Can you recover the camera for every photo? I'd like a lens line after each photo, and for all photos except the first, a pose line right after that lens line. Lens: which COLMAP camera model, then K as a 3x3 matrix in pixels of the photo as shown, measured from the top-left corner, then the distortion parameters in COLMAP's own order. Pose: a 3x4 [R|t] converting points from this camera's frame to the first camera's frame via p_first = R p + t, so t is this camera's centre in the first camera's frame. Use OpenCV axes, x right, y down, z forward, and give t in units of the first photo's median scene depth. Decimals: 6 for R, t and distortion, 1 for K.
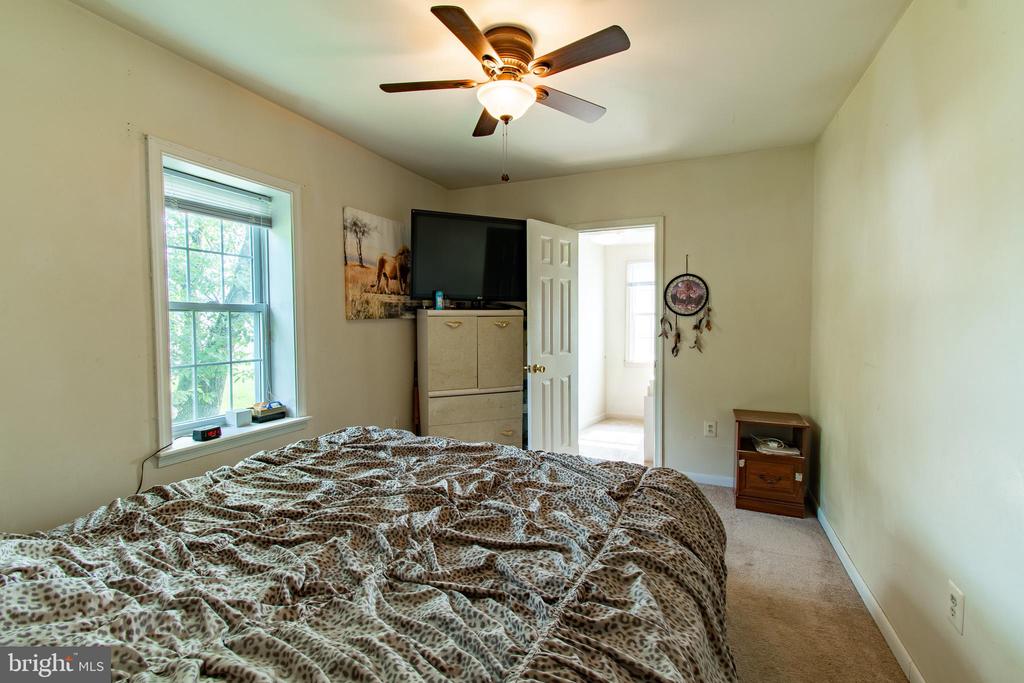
lens RADIAL K [[451.9, 0, 510.8], [0, 451.9, 339.1], [0, 0, 1]] dist [0.002353, -0.000541]
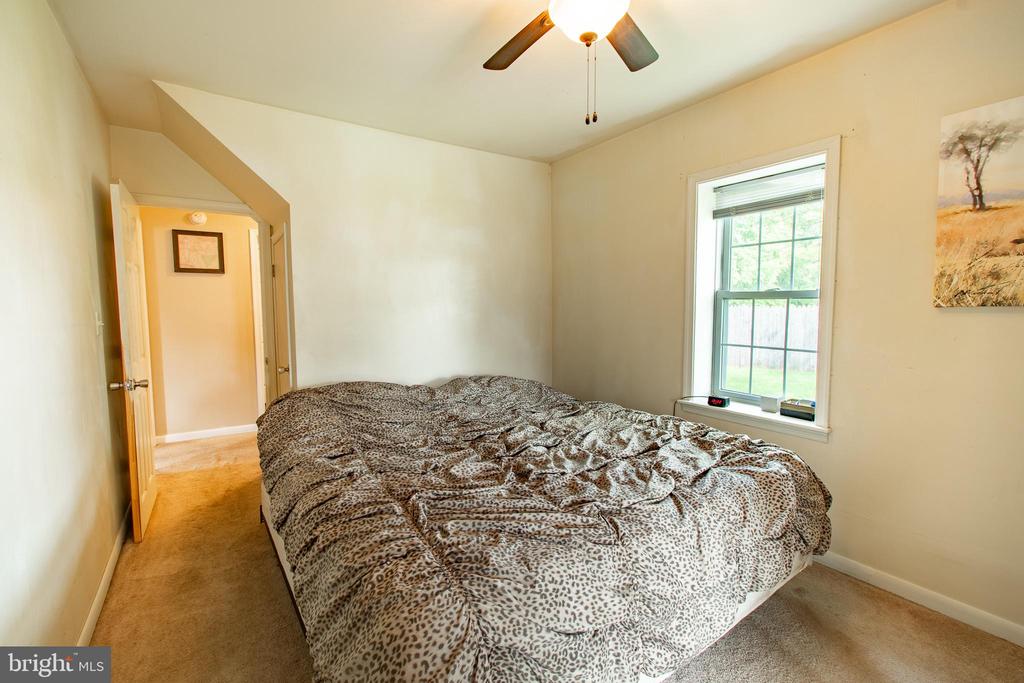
lens RADIAL K [[451.9, 0, 510.8], [0, 451.9, 339.1], [0, 0, 1]] dist [0.002353, -0.000541]
pose [[-0.546232, 0.068306, -0.834844, 0.550274], [-0.033059, 0.994135, 0.102969, -0.053272], [0.836981, 0.083844, -0.540770, 1.029997]]
